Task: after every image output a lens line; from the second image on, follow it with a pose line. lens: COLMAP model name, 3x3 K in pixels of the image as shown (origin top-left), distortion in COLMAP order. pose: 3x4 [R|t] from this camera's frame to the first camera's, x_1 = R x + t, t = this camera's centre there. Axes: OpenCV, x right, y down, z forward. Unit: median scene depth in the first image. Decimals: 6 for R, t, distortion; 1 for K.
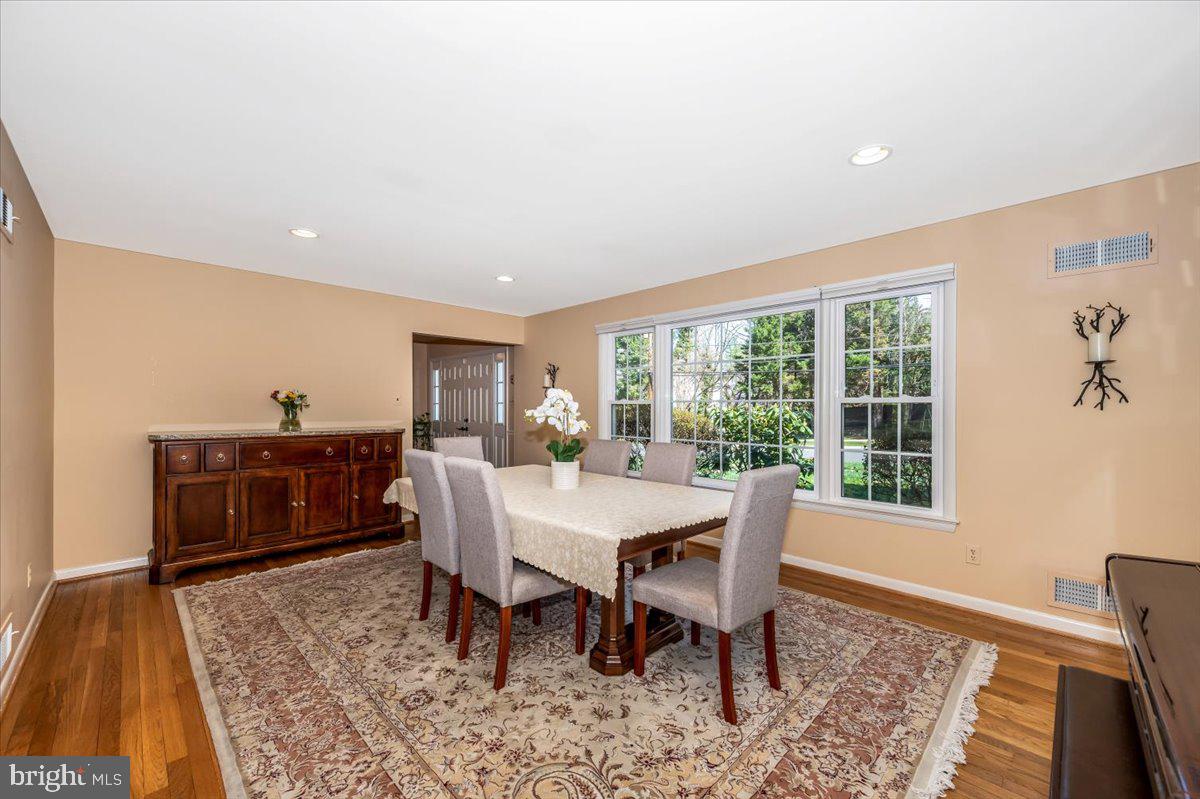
lens RADIAL K [[476.9, 0, 595.5], [0, 476.9, 399.2], [0, 0, 1]] dist [0.002973, -0.000312]
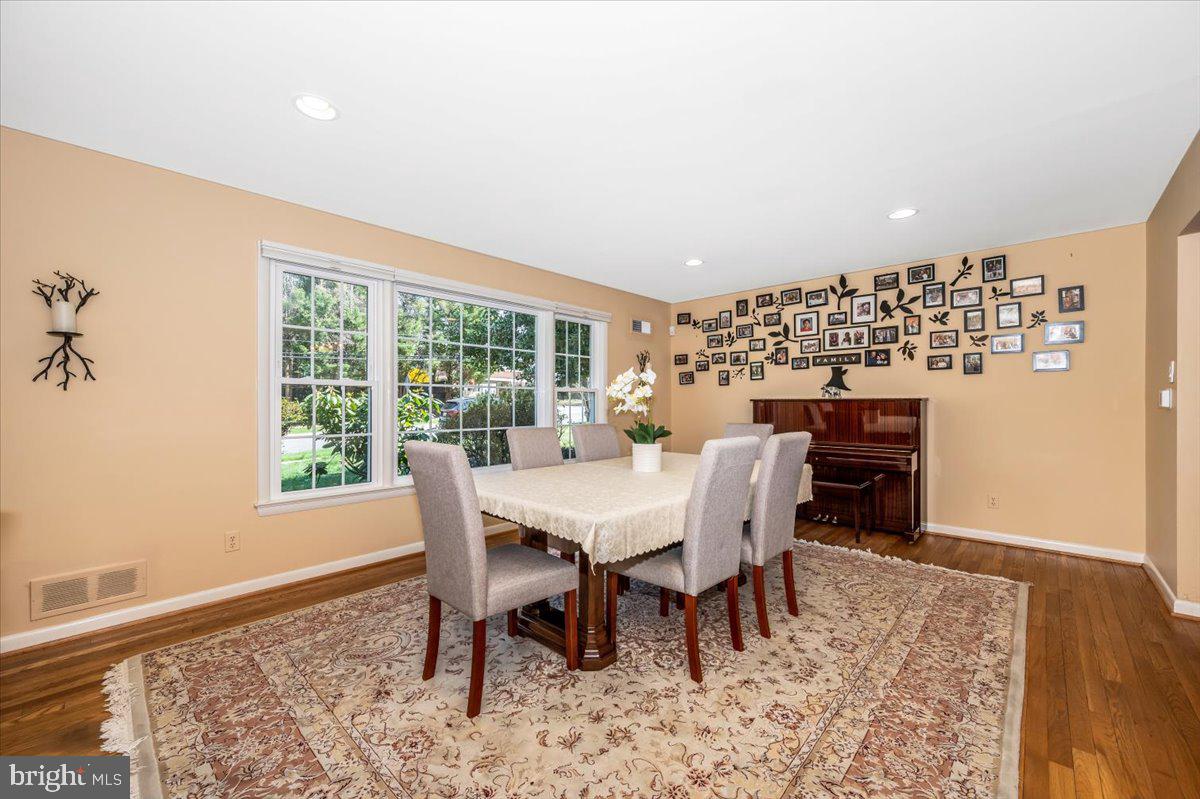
lens RADIAL K [[476.9, 0, 599.3], [0, 476.9, 405.2], [0, 0, 1]] dist [0.002973, -0.000312]
pose [[-0.041674, -0.009096, 0.999090, -1.137850], [-0.013760, 0.999869, 0.008529, 0.045526], [-0.999037, -0.013392, -0.041793, 1.257235]]
